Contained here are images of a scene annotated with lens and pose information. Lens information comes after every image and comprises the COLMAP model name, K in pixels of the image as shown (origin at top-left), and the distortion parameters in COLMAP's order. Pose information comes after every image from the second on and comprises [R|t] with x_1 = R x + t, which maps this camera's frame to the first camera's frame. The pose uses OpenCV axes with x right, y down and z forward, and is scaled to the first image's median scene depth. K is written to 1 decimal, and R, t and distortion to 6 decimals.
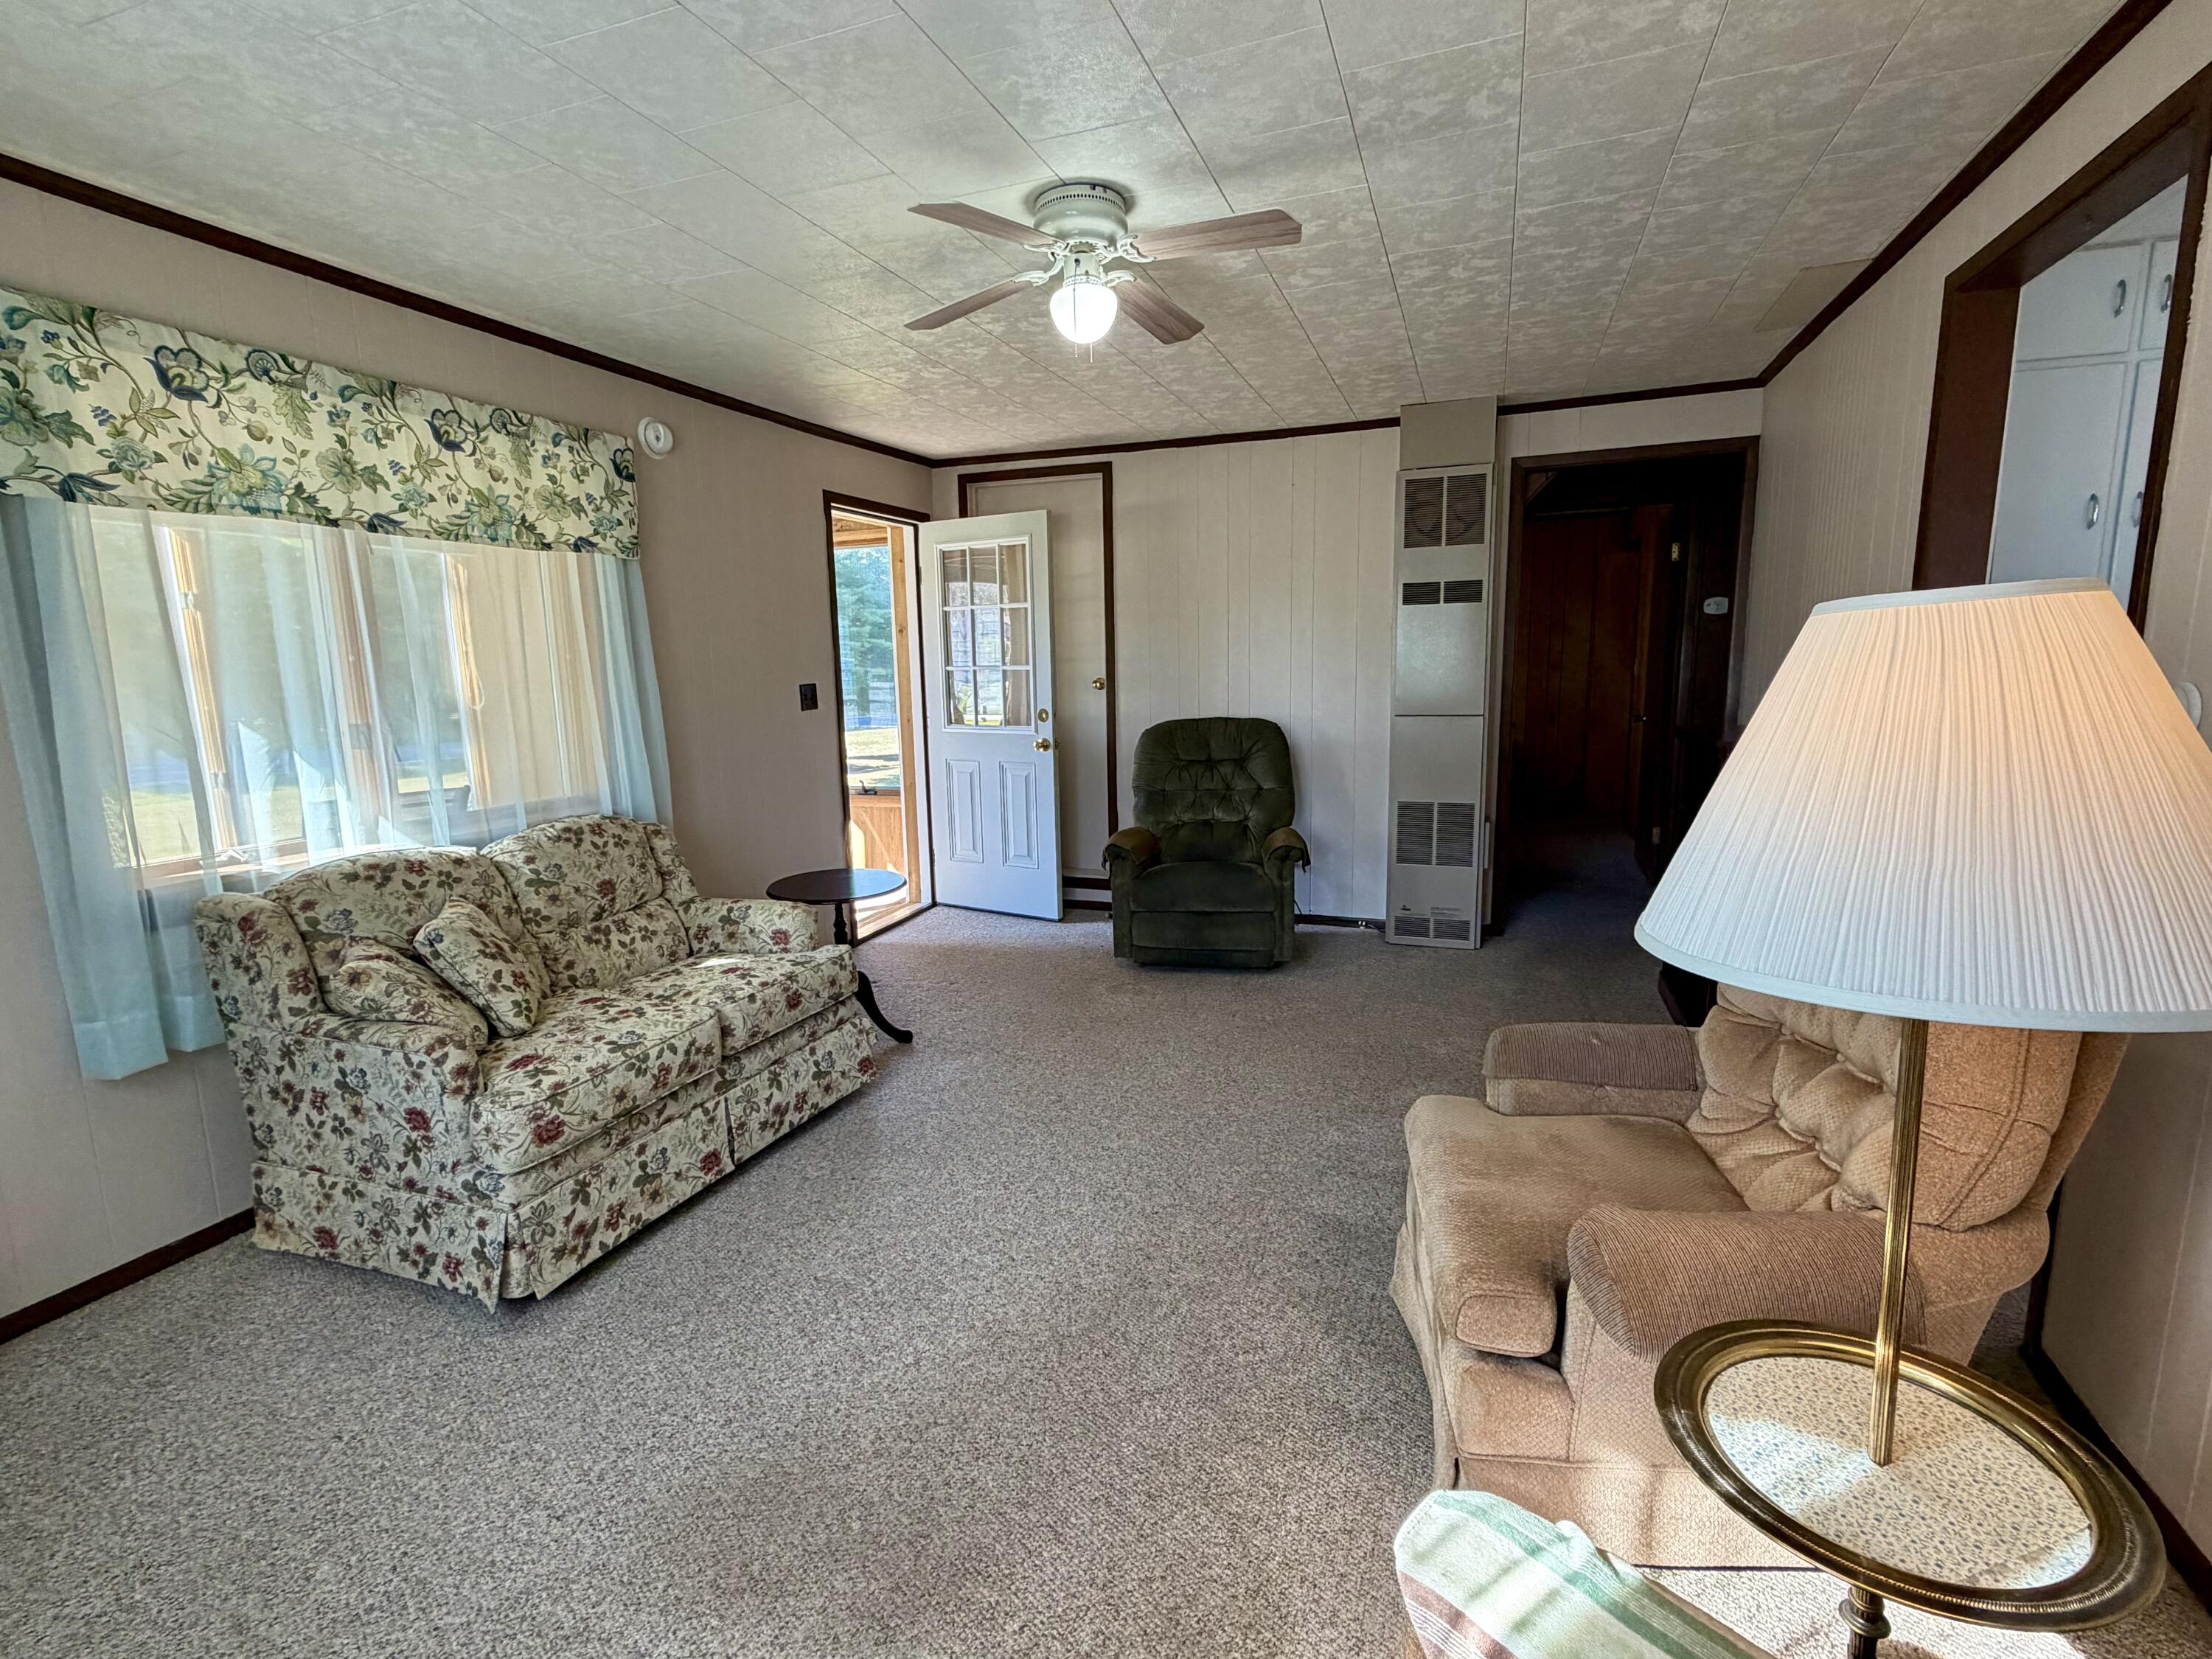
lens RADIAL K [[1030.1, 0, 1094.7], [0, 1030.1, 832.3], [0, 0, 1]] dist [0.001468, 0.000078]
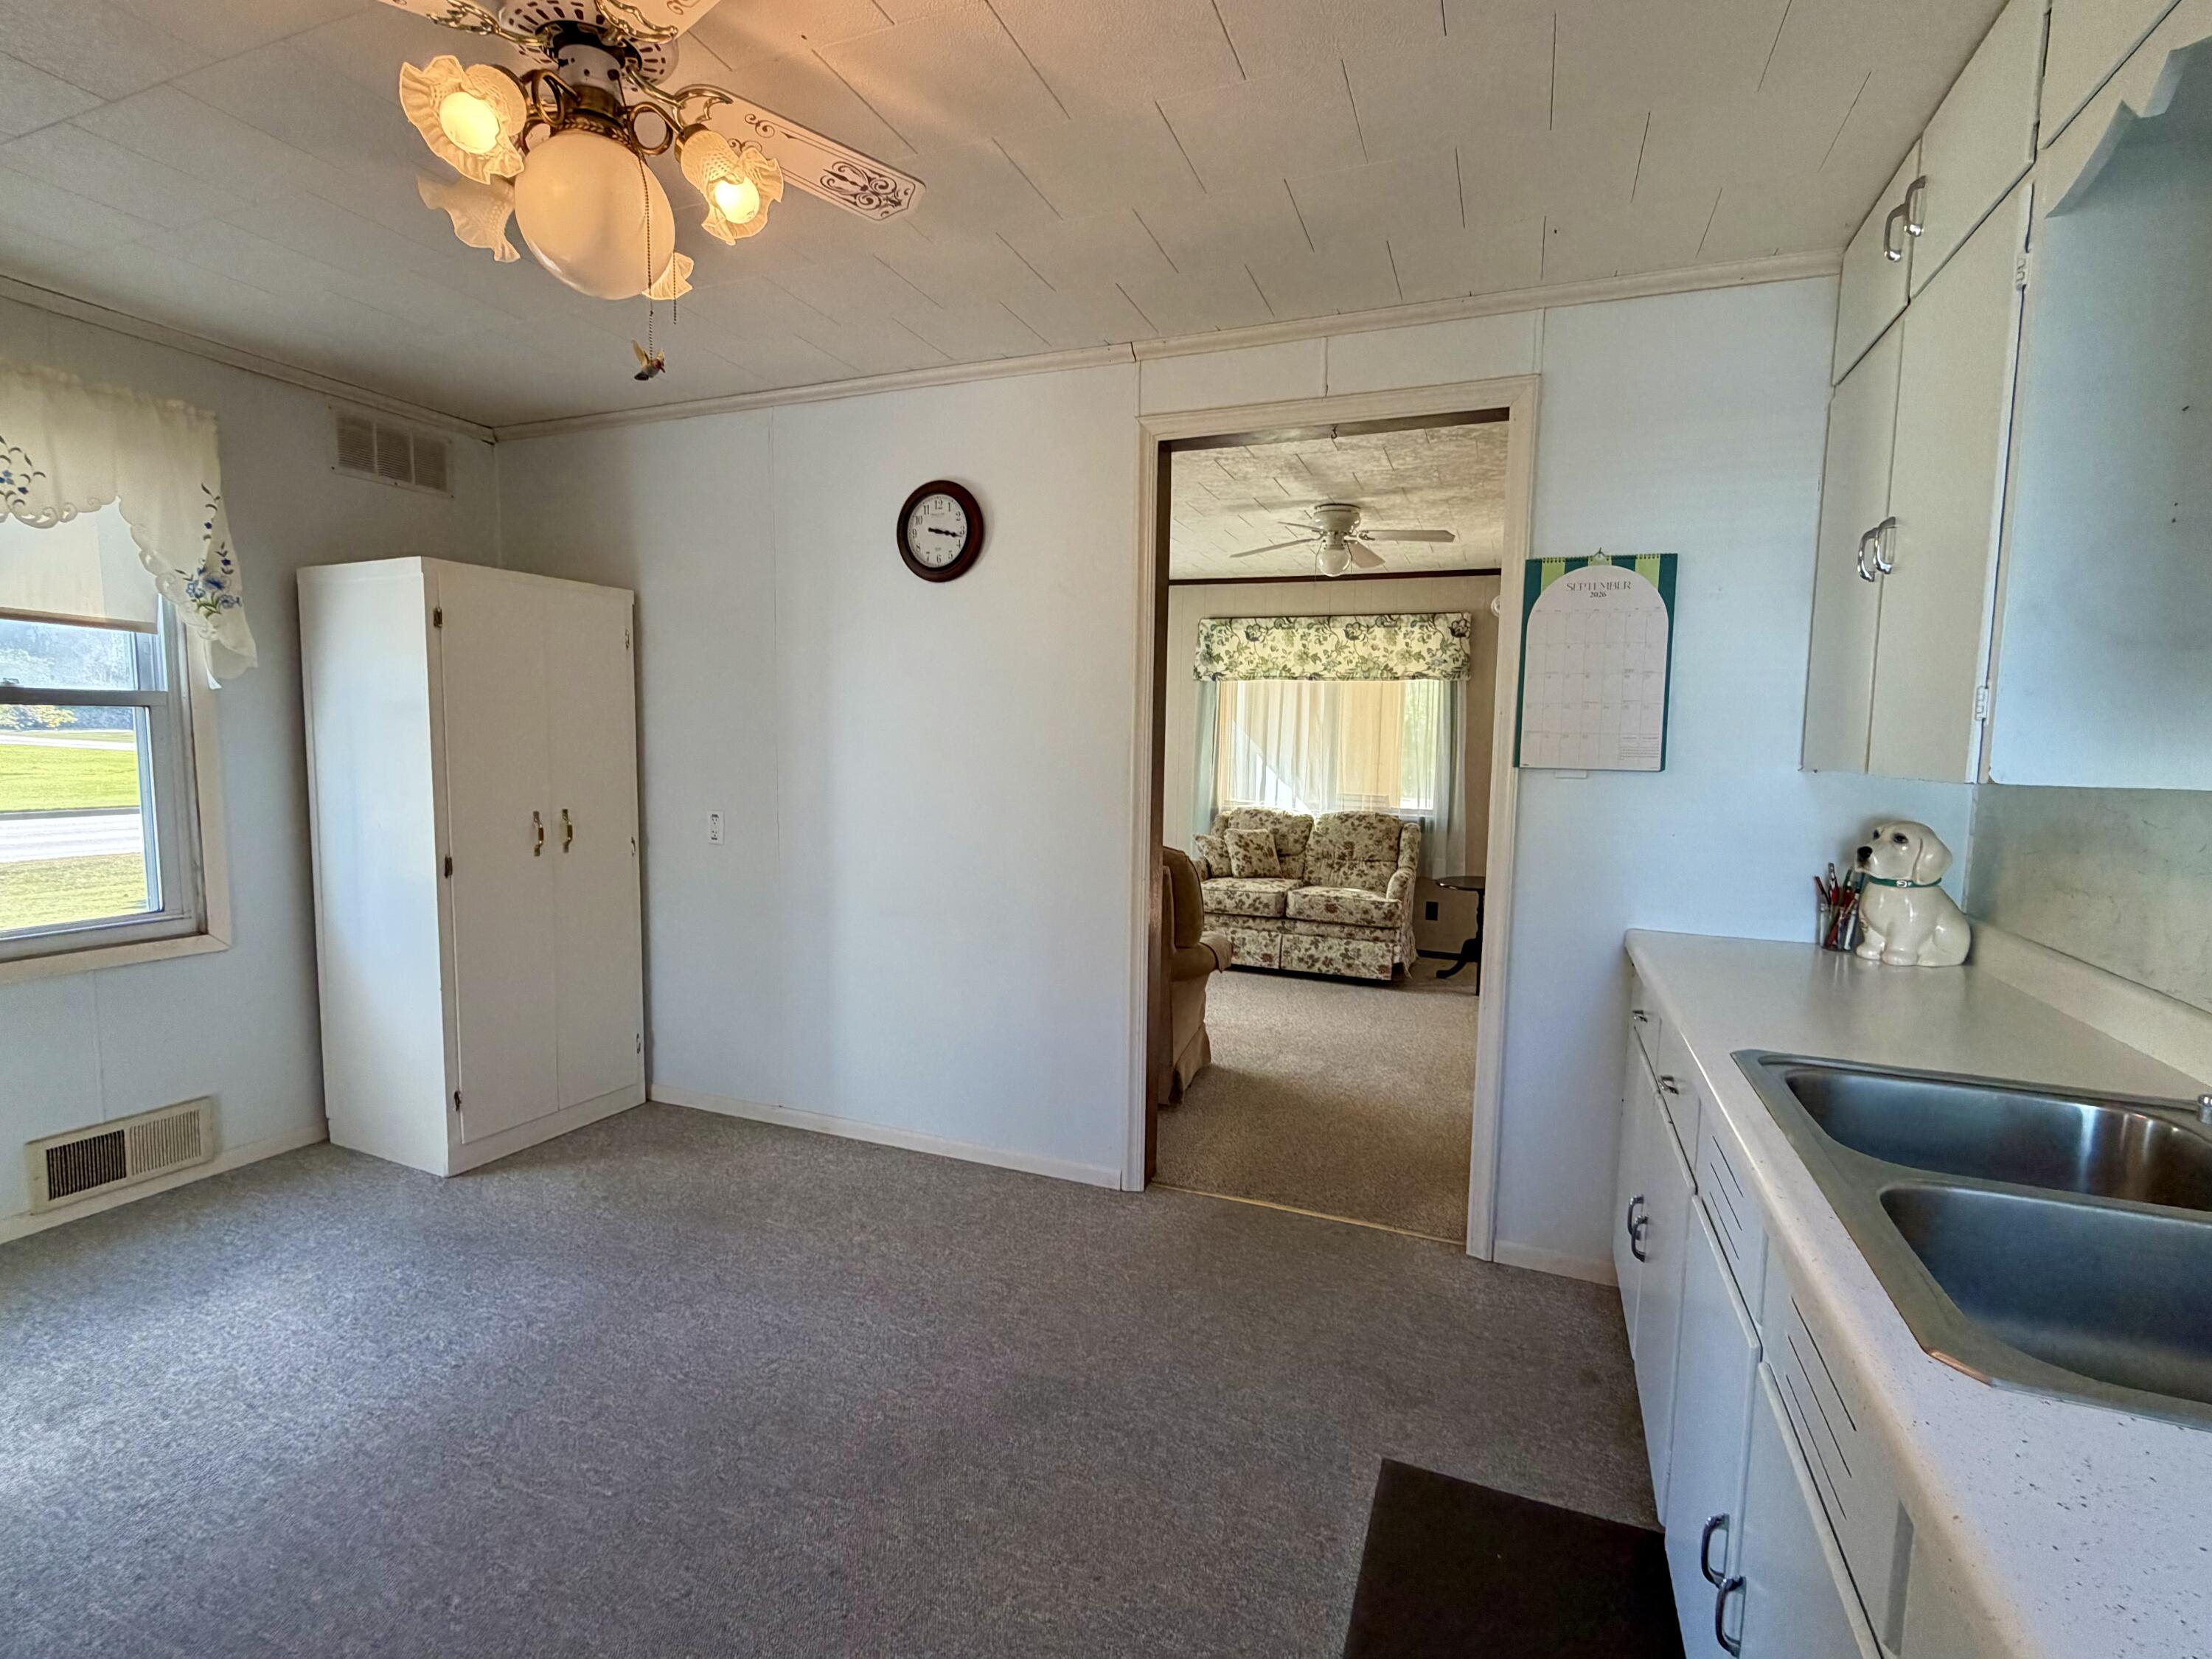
lens RADIAL K [[1030.1, 0, 1100.7], [0, 1030.1, 824.9], [0, 0, 1]] dist [0.001468, 0.000078]
pose [[-0.025414, 0.107929, -0.993834, 1.709744], [-0.186056, 0.976274, 0.110780, -0.131598], [0.982210, 0.187724, -0.004730, 0.572635]]
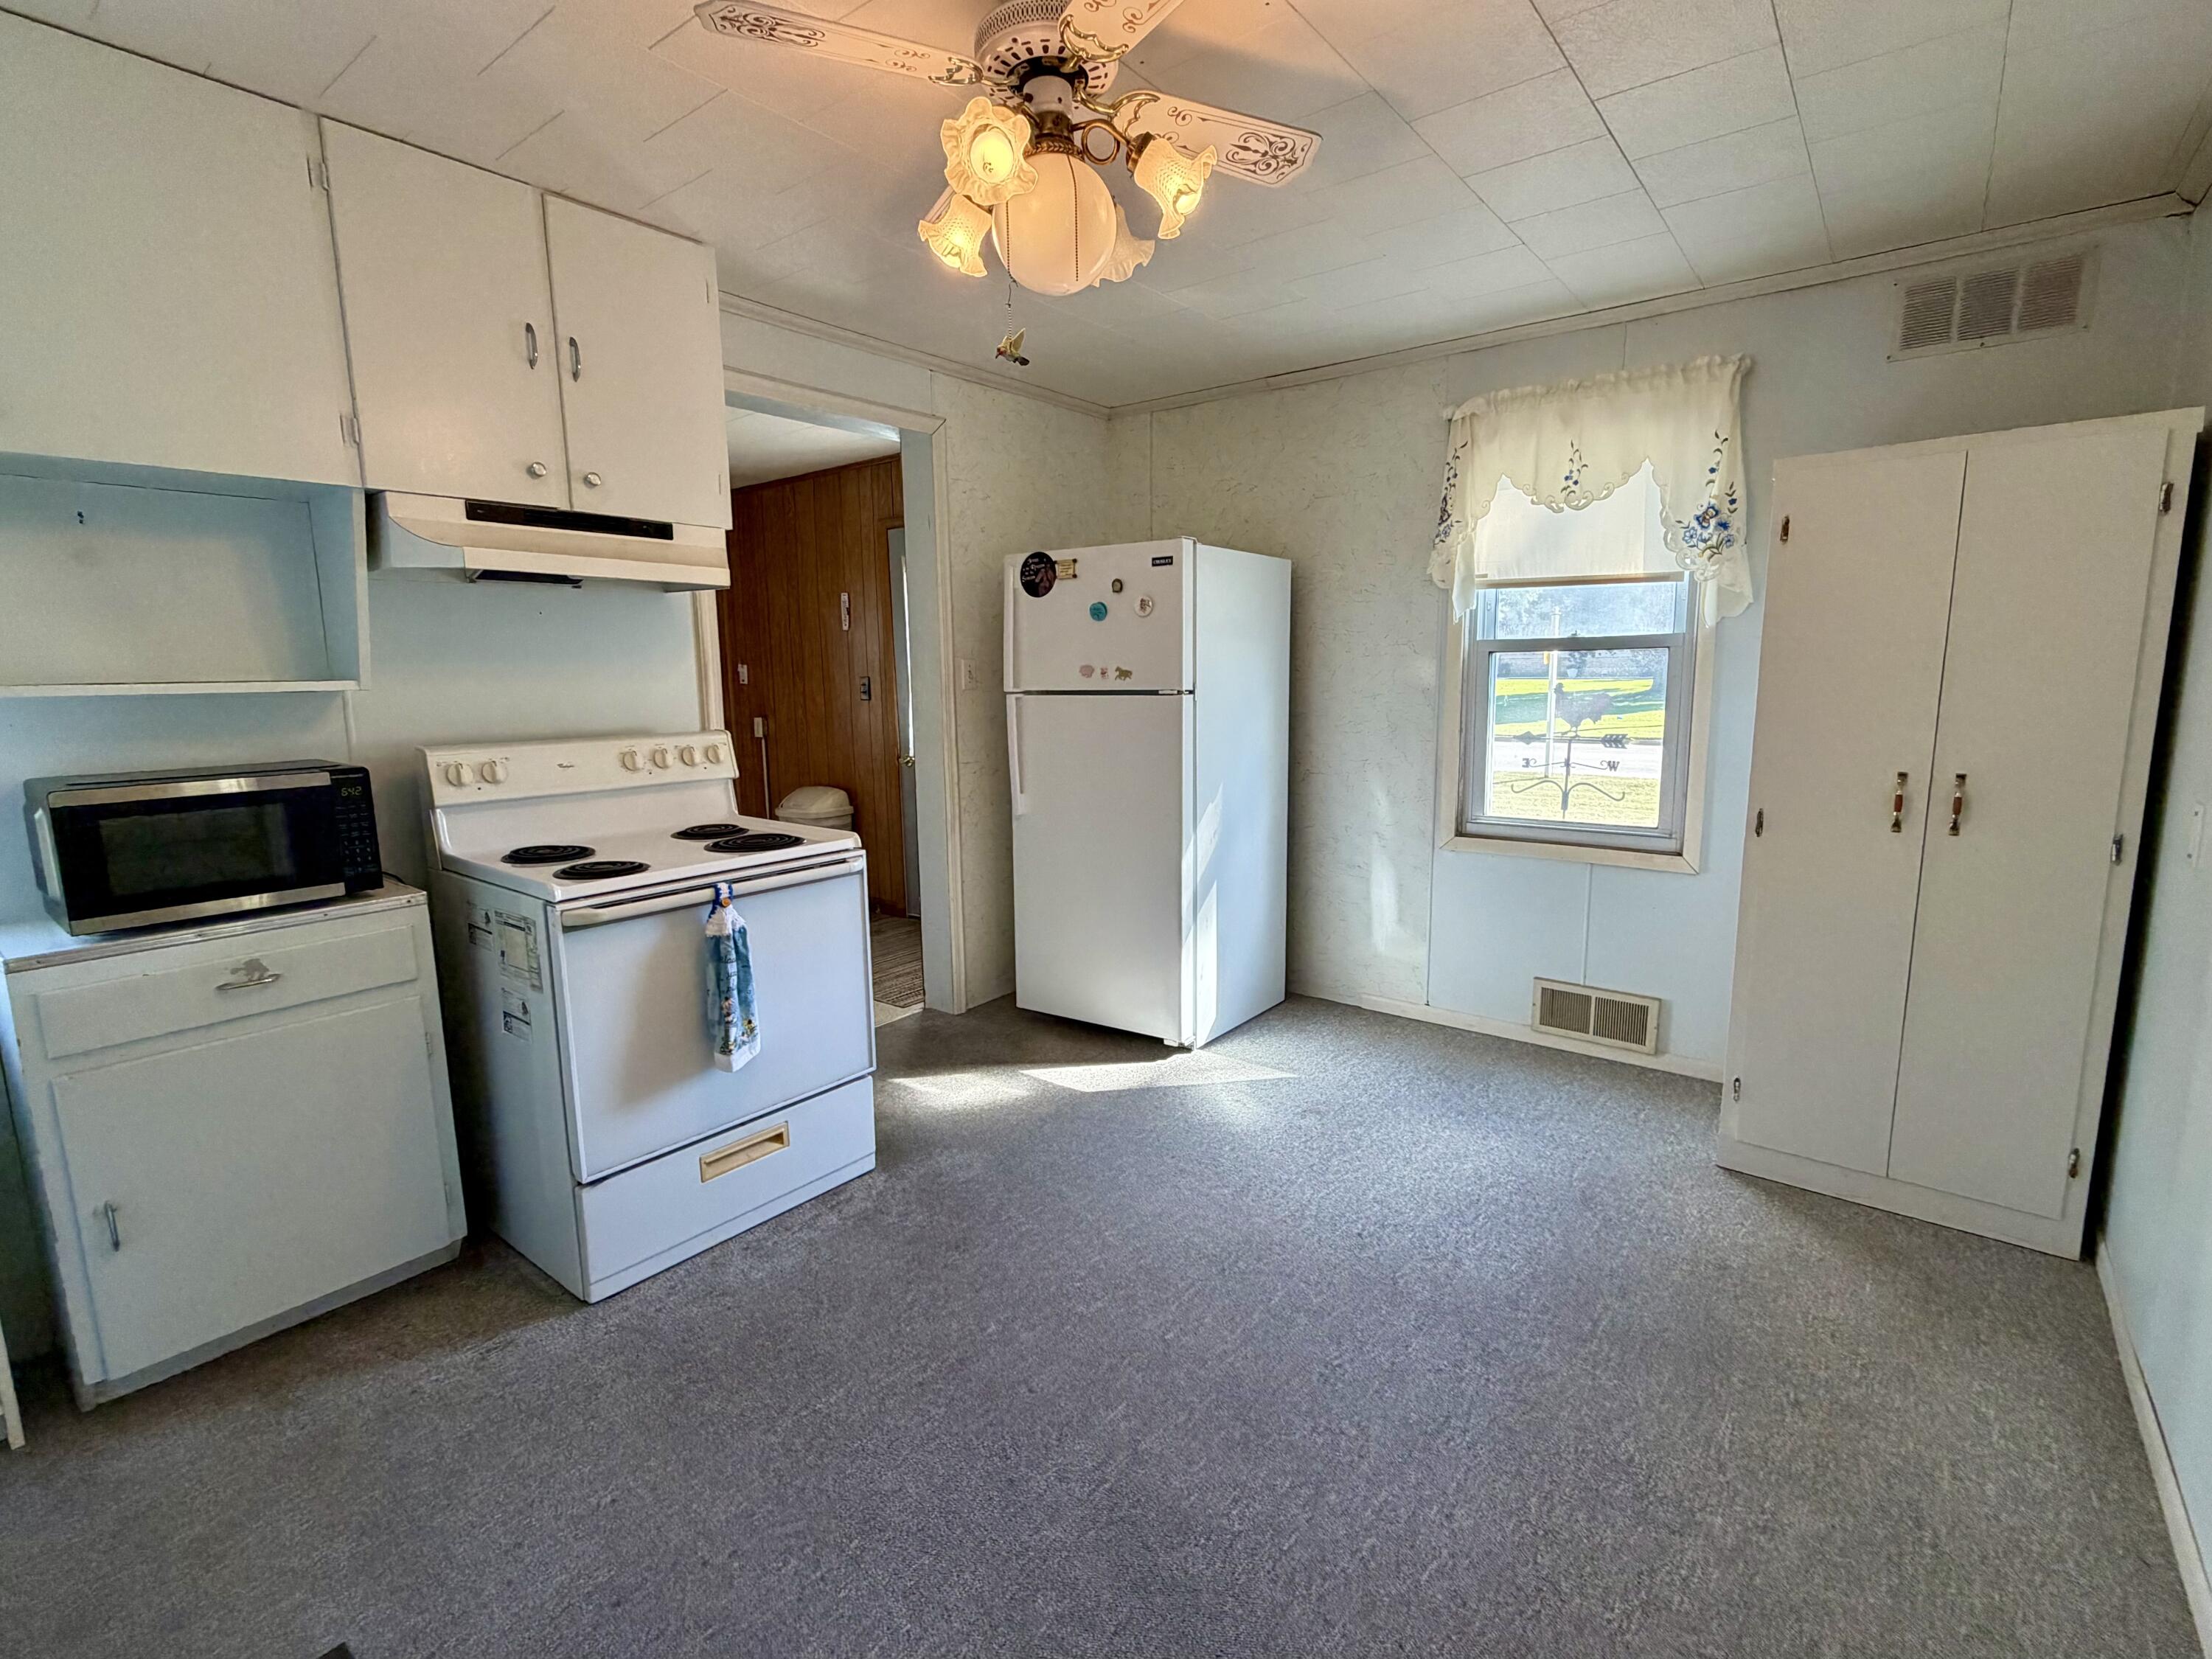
lens RADIAL K [[1030.1, 0, 1114.1], [0, 1030.1, 830.3], [0, 0, 1]] dist [0.001468, 0.000078]
pose [[-0.954025, -0.007627, 0.299631, 0.950783], [0.087713, 0.948808, 0.303429, -0.167956], [-0.286607, 0.315761, -0.904517, 0.906504]]
